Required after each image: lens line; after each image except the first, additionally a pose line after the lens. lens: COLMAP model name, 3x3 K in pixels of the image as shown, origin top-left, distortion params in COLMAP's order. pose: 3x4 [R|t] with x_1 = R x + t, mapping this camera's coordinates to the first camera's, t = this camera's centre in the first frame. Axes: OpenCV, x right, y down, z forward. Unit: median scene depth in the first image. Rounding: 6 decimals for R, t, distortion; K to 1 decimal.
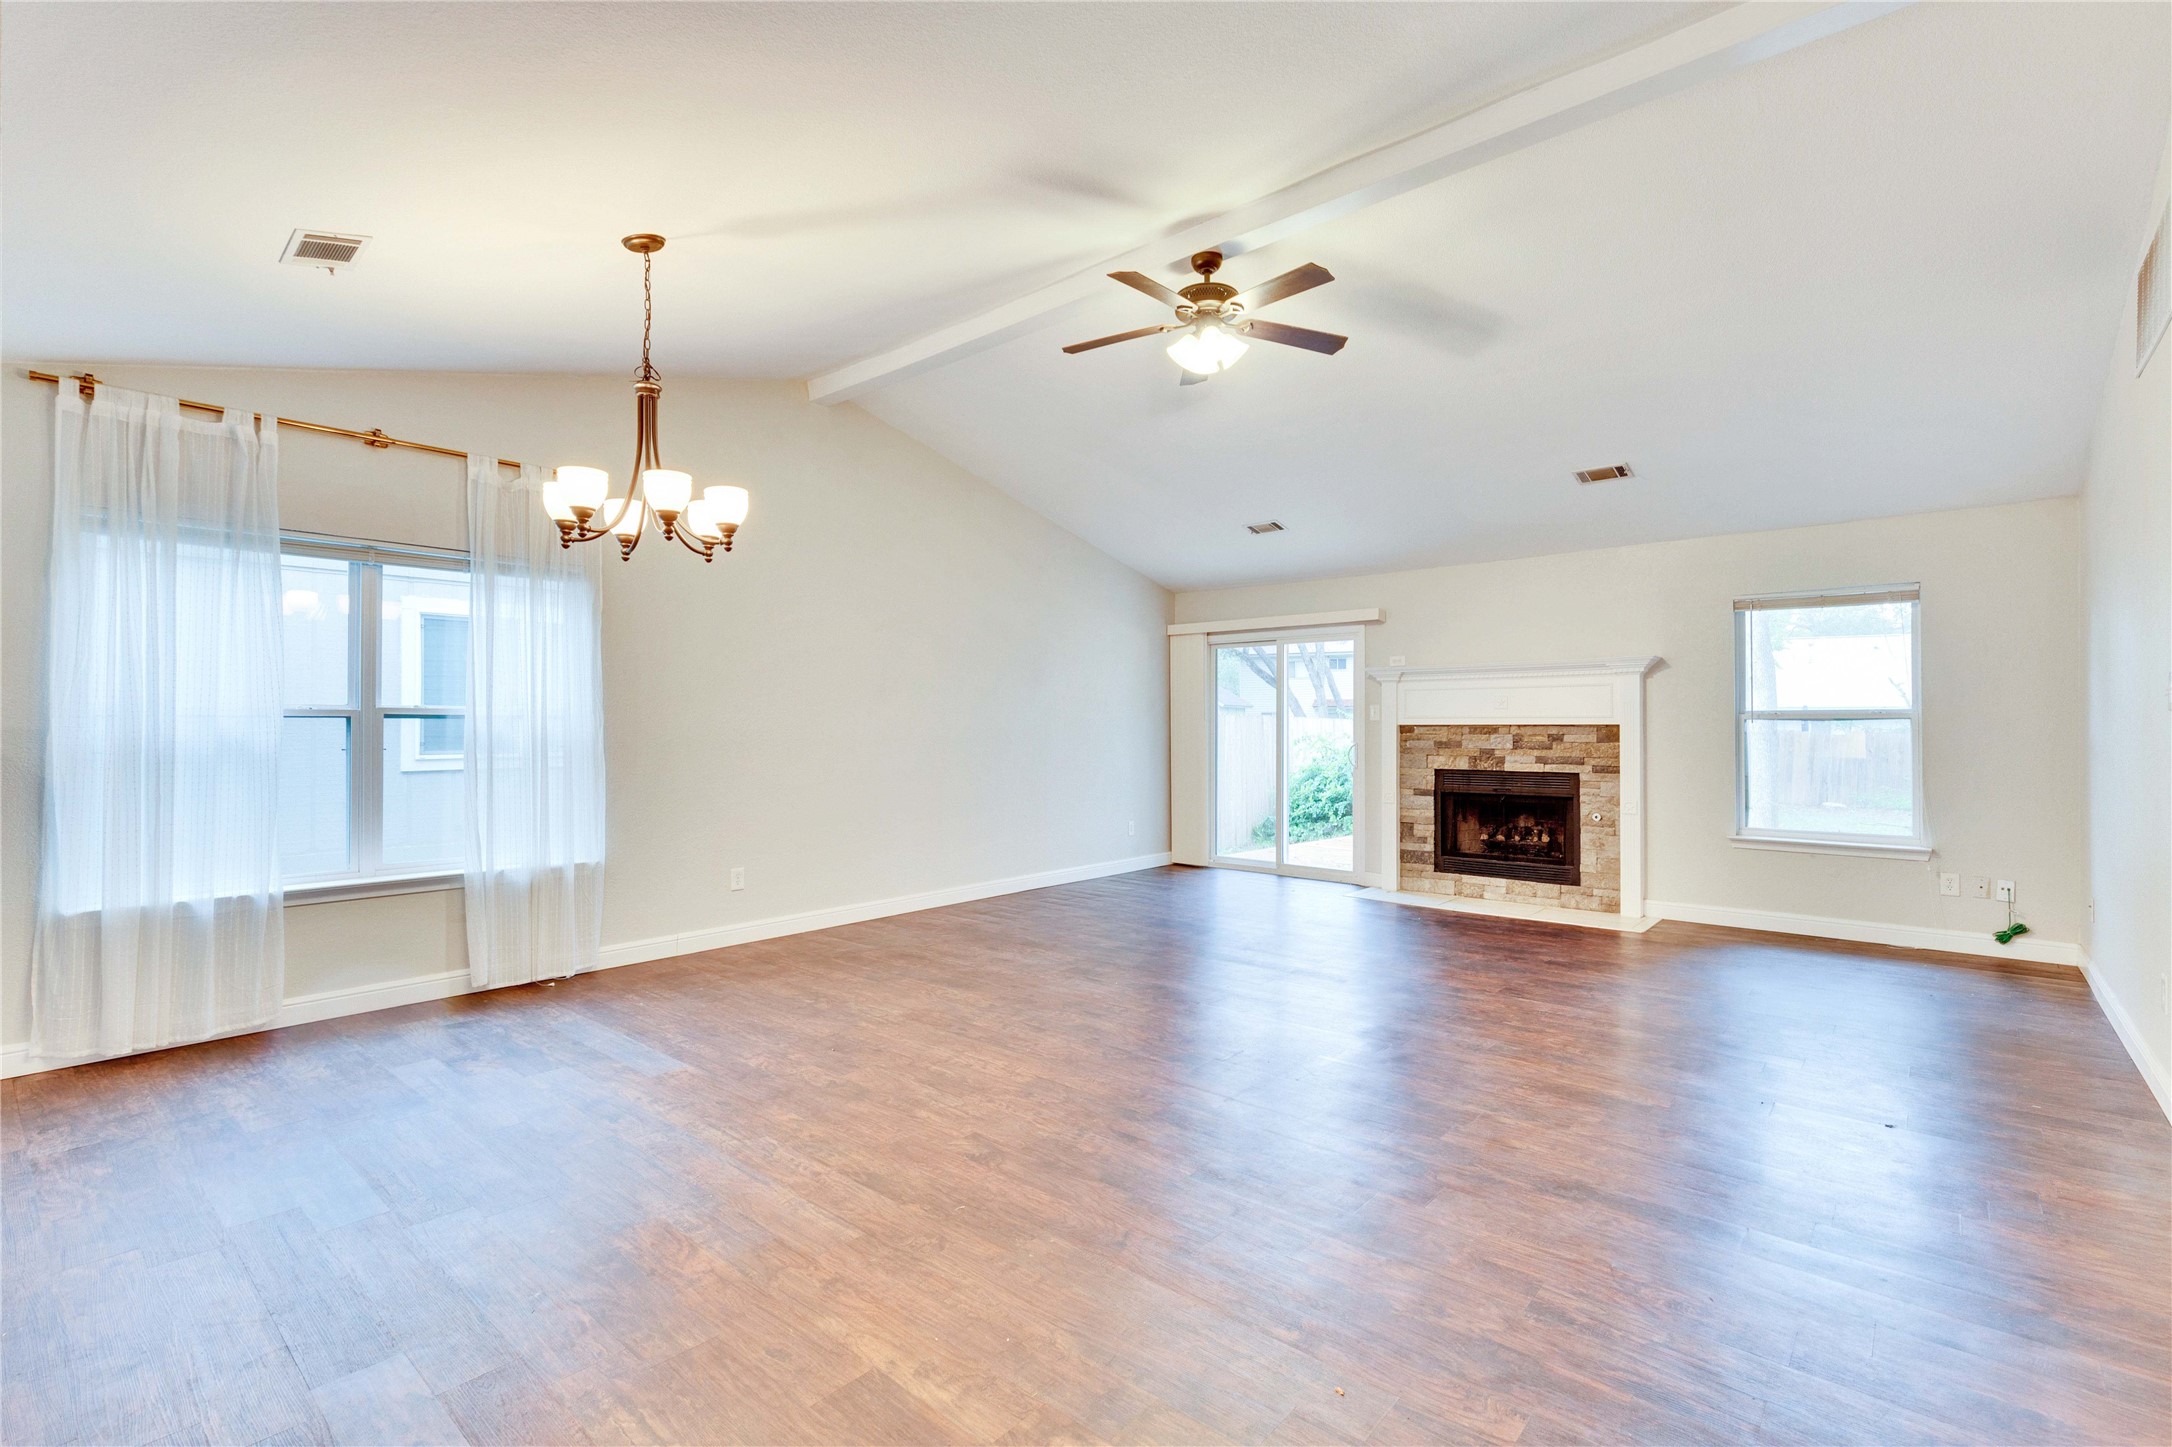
lens RADIAL K [[992.6, 0, 1107.0], [0, 992.6, 723.6], [0, 0, 1]] dist [0.009450, -0.000536]
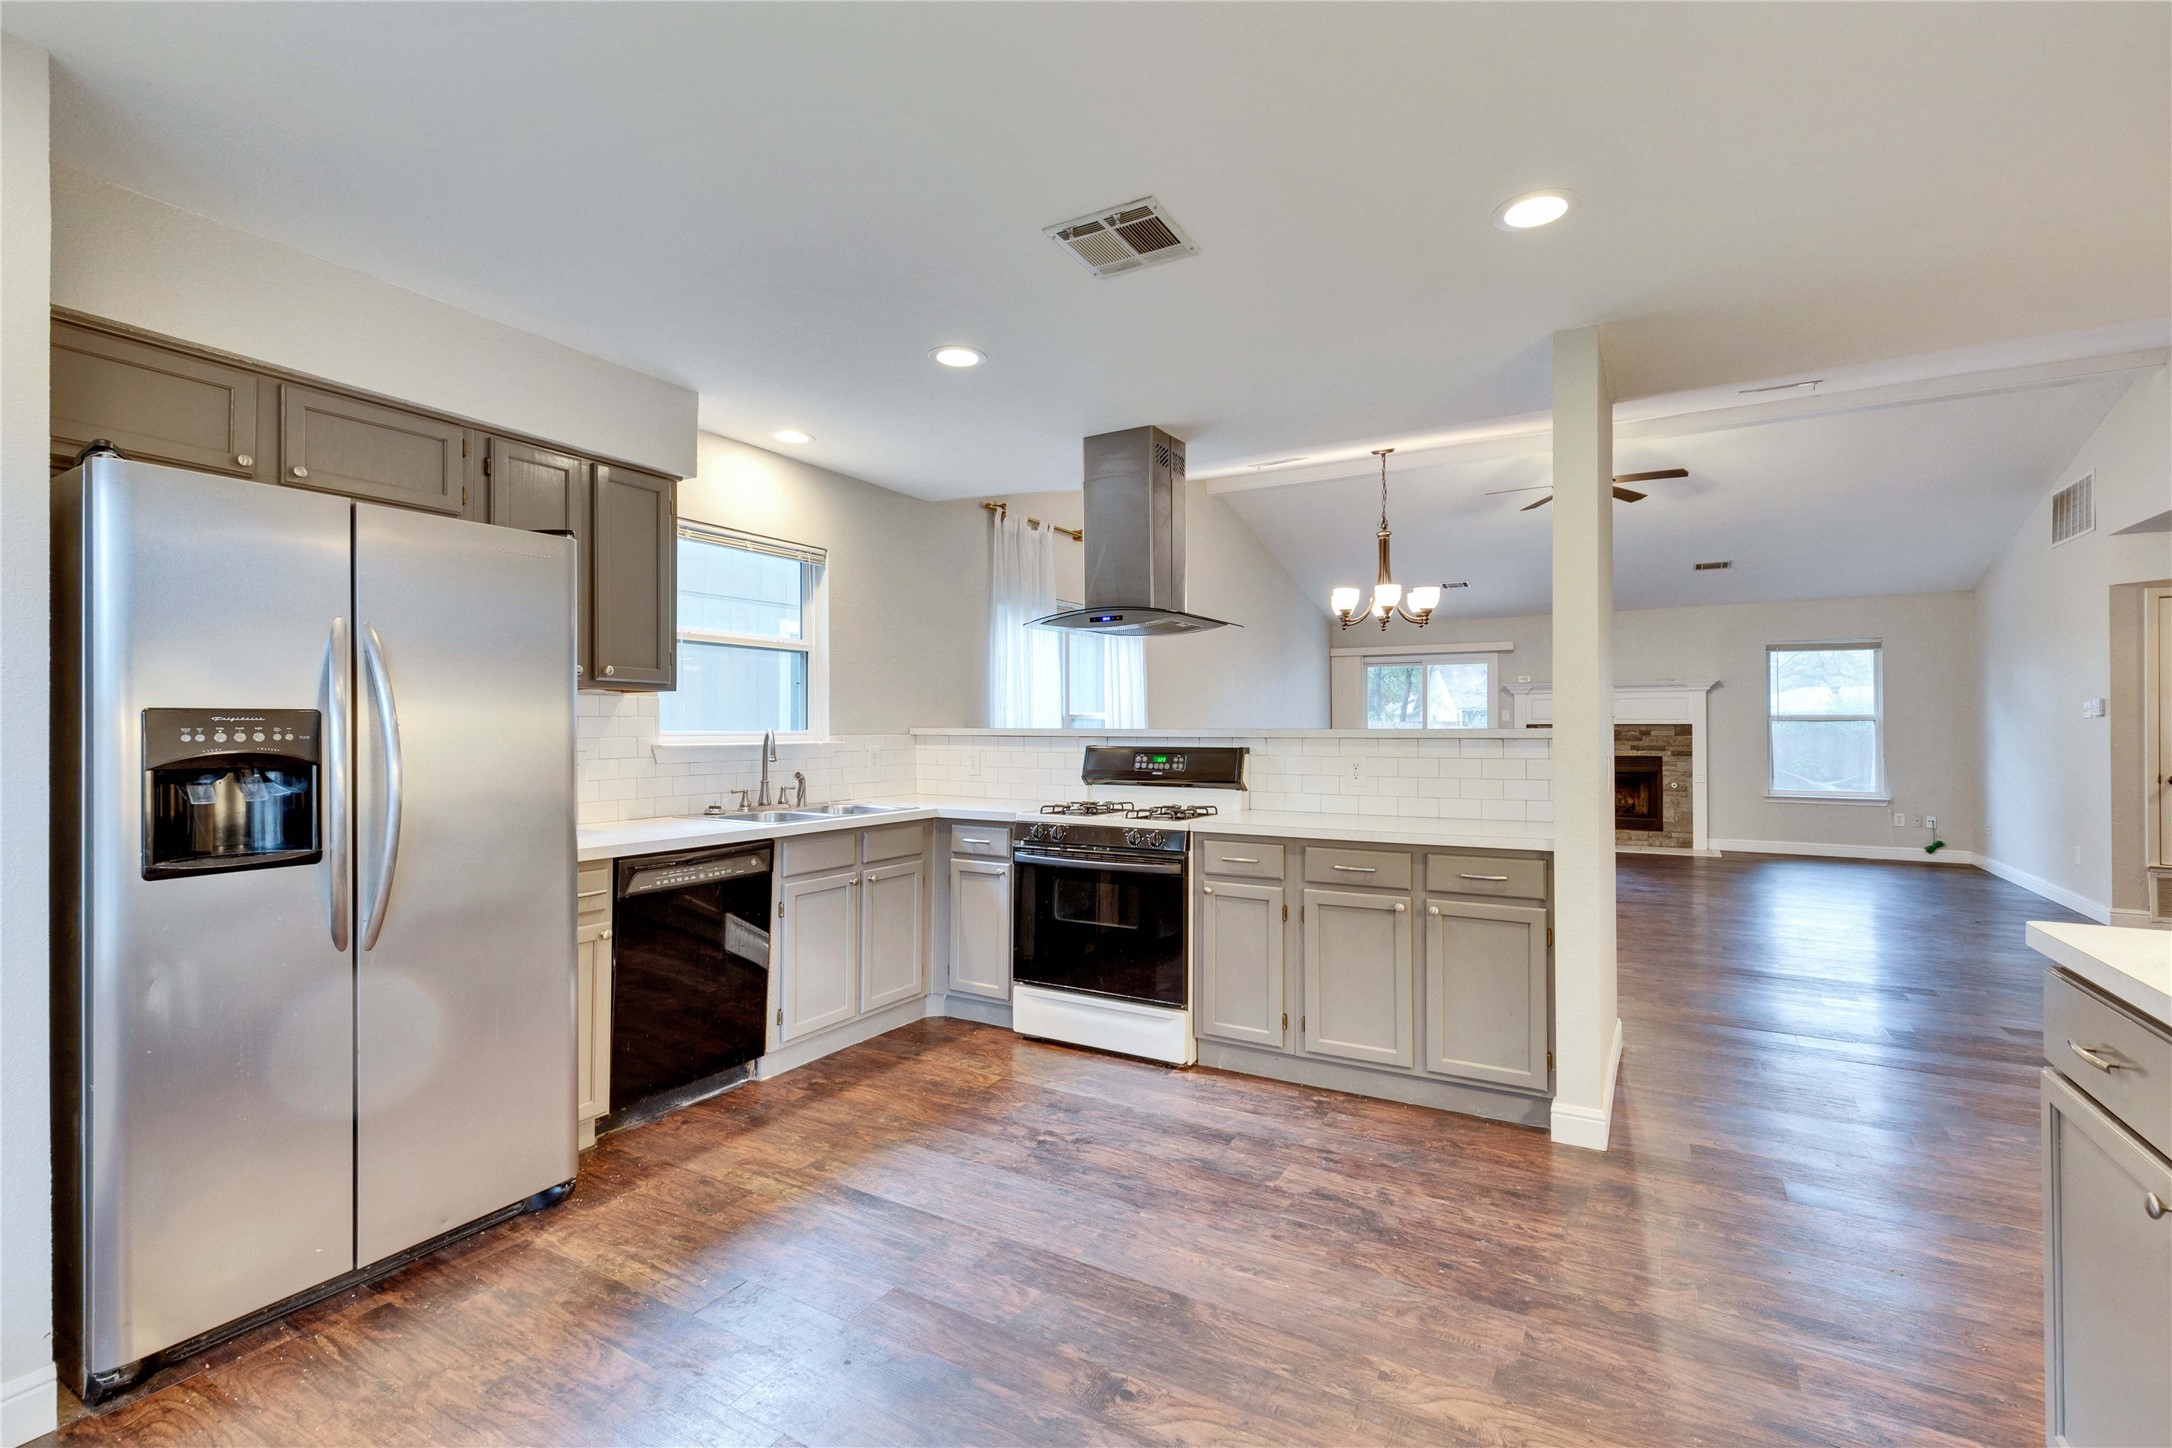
lens RADIAL K [[992.6, 0, 1107.0], [0, 992.6, 724.1], [0, 0, 1]] dist [0.009450, -0.000536]
pose [[0.981494, -0.000116, 0.191494, -0.680841], [-0.000611, 0.999993, 0.003740, -0.004317], [-0.191493, -0.003788, 0.981487, -0.336874]]
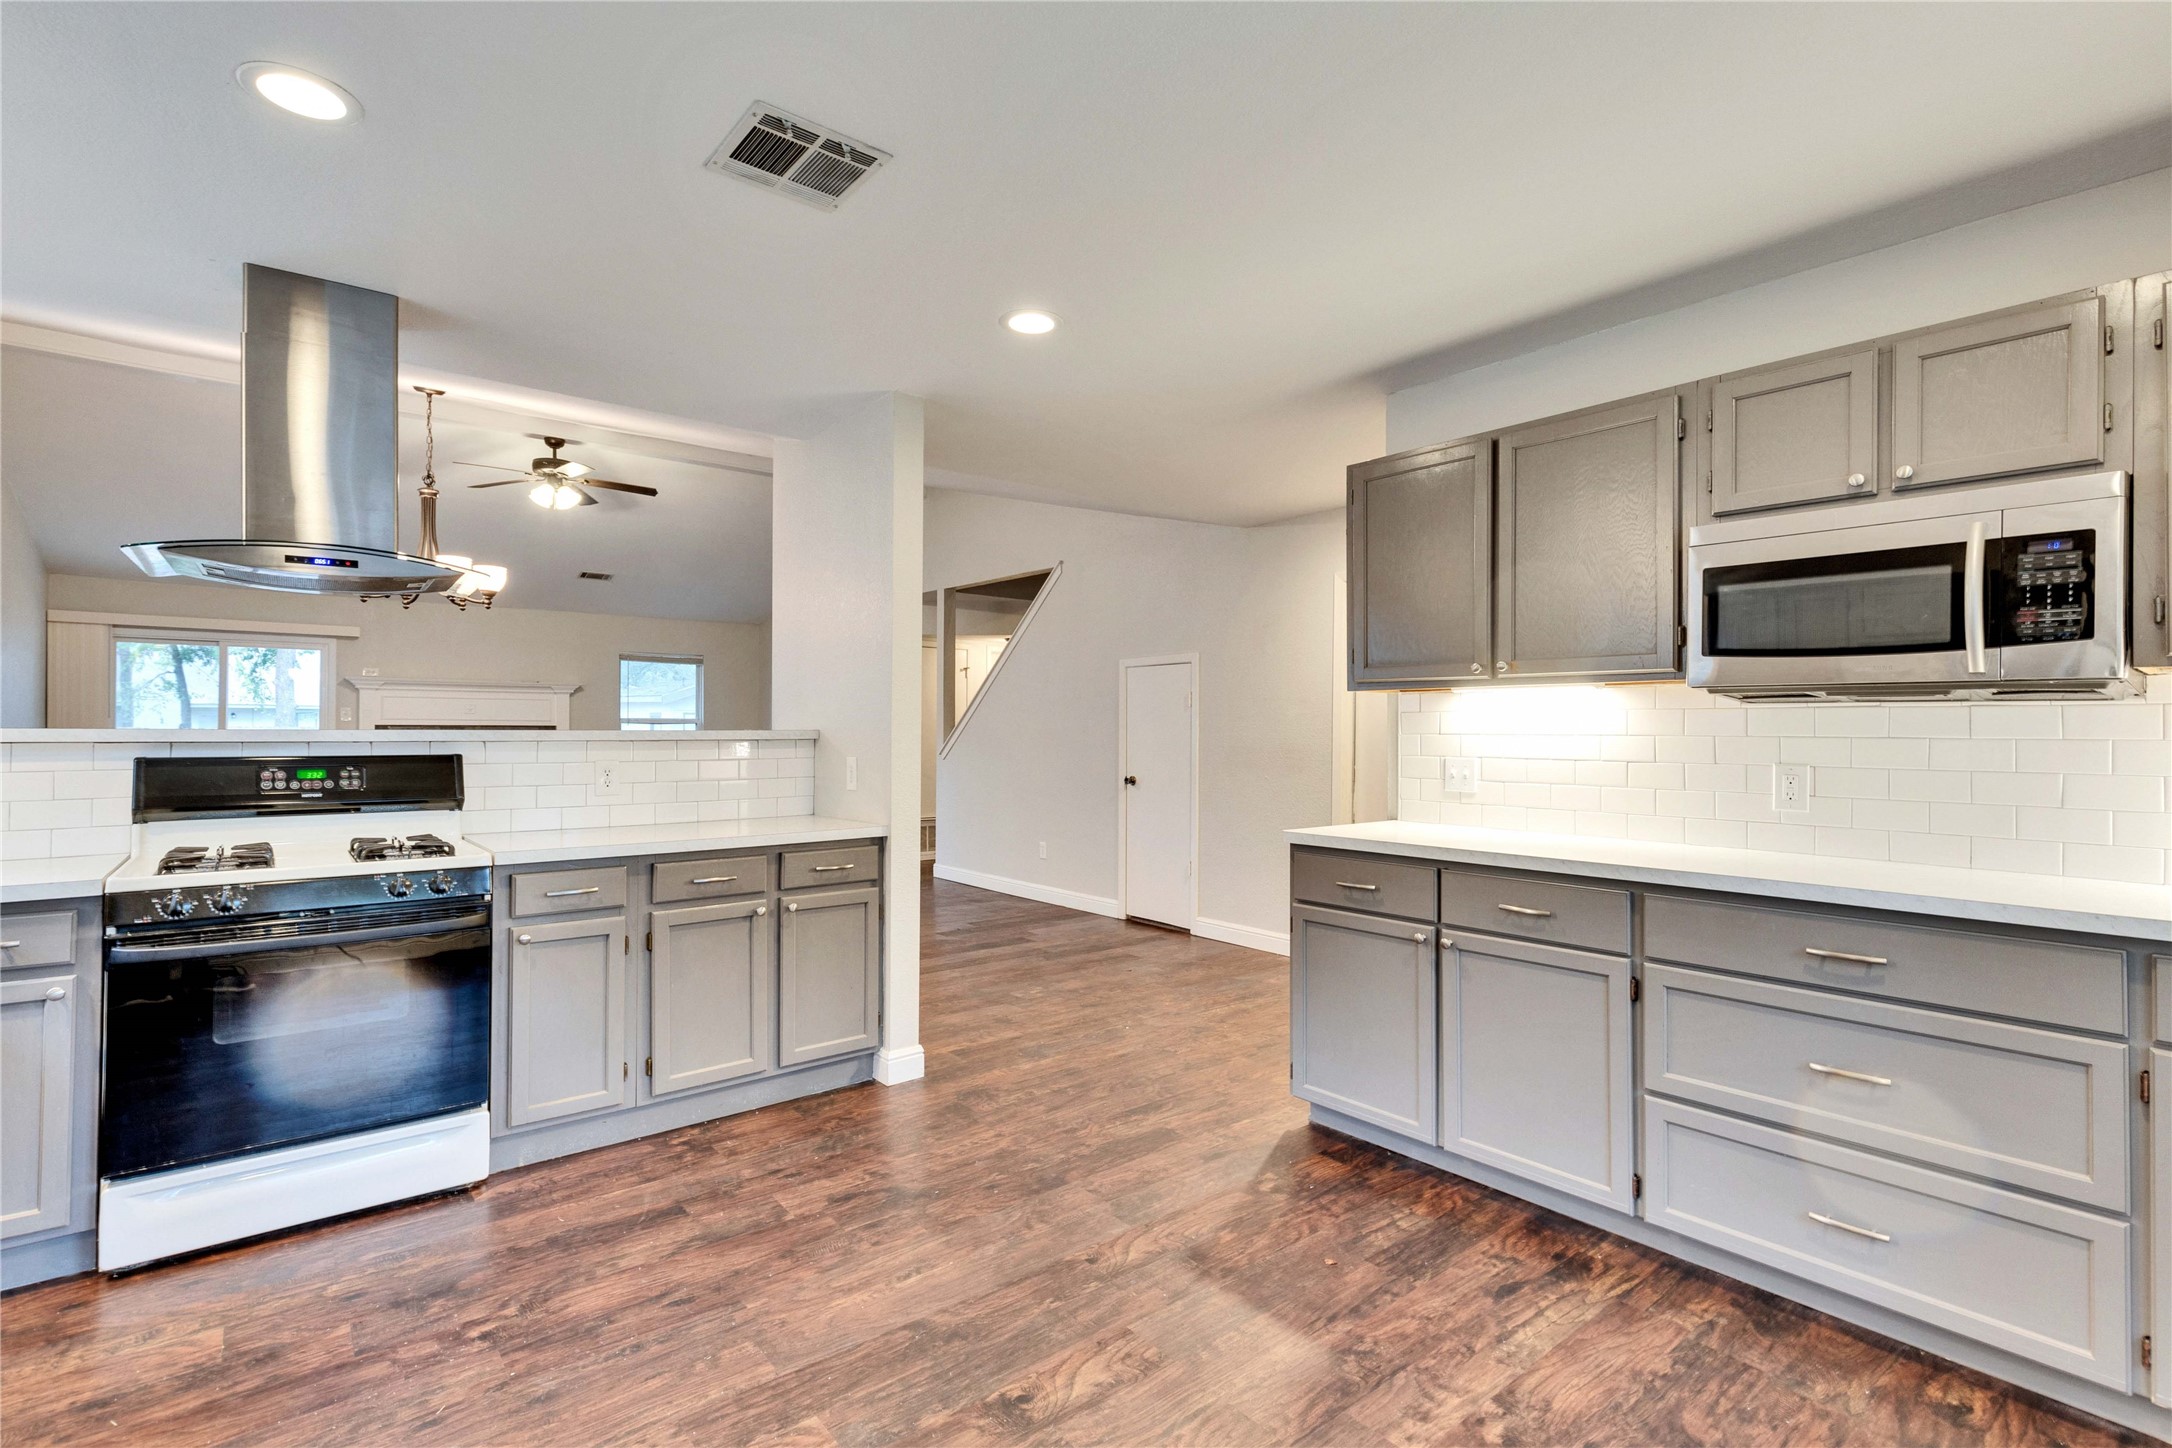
lens RADIAL K [[992.6, 0, 1107.0], [0, 992.6, 724.1], [0, 0, 1]] dist [0.009450, -0.000536]
pose [[0.162537, 0.007001, 0.986678, -0.916672], [-0.010186, 0.999933, -0.005418, -0.002083], [-0.986650, -0.009170, 0.162597, -0.108980]]
